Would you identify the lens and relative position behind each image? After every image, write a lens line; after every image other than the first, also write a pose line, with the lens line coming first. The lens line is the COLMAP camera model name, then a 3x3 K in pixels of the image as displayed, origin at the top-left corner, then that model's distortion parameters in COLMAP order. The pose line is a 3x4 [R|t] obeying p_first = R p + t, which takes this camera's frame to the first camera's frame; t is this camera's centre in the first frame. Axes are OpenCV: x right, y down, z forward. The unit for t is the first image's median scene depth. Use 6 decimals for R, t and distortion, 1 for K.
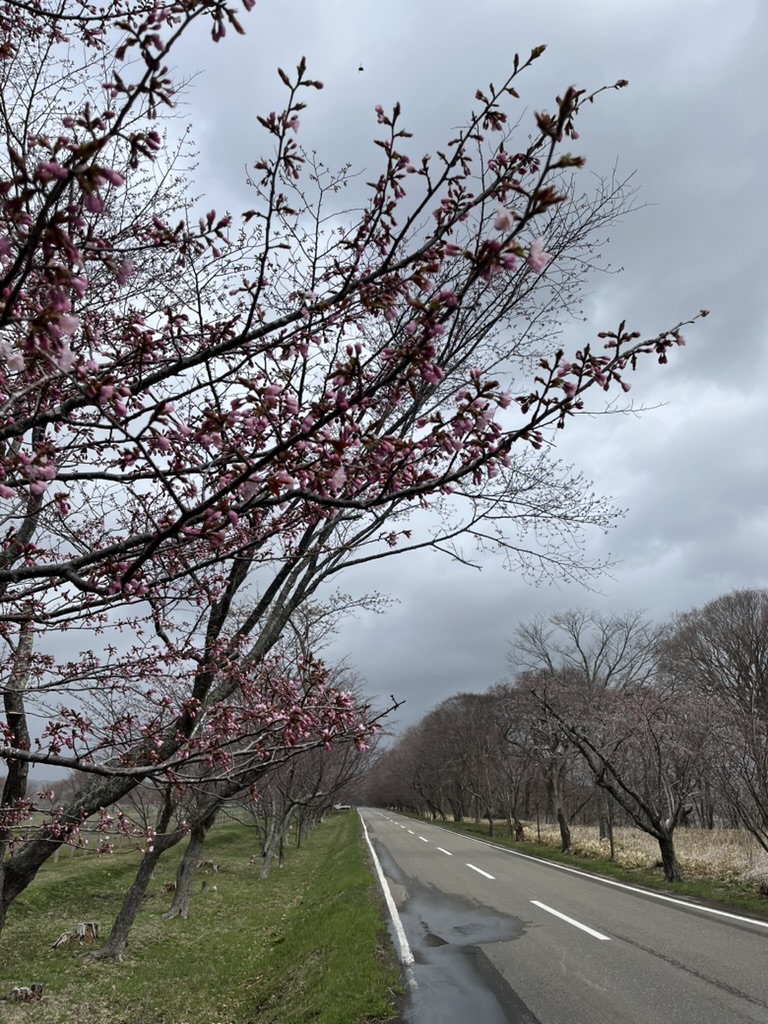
lens RADIAL K [[774.9, 0, 360.6], [0, 774.9, 499.8], [0, 0, 1]] dist [-0.005901, -0.046876]
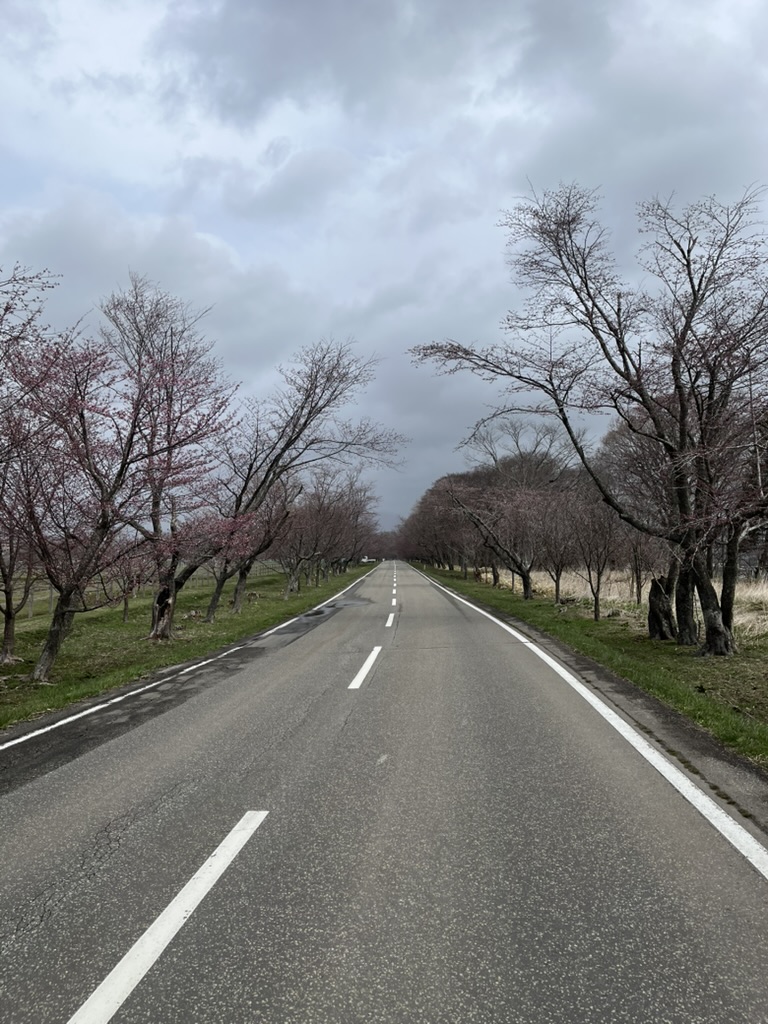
lens RADIAL K [[774.9, 0, 383.3], [0, 774.9, 511.1], [0, 0, 1]] dist [-0.005901, -0.046876]
pose [[0.999514, -0.019667, -0.024197, 0.095805], [0.026186, 0.950722, 0.308938, -0.156035], [0.016929, -0.309422, 0.950774, -0.398619]]
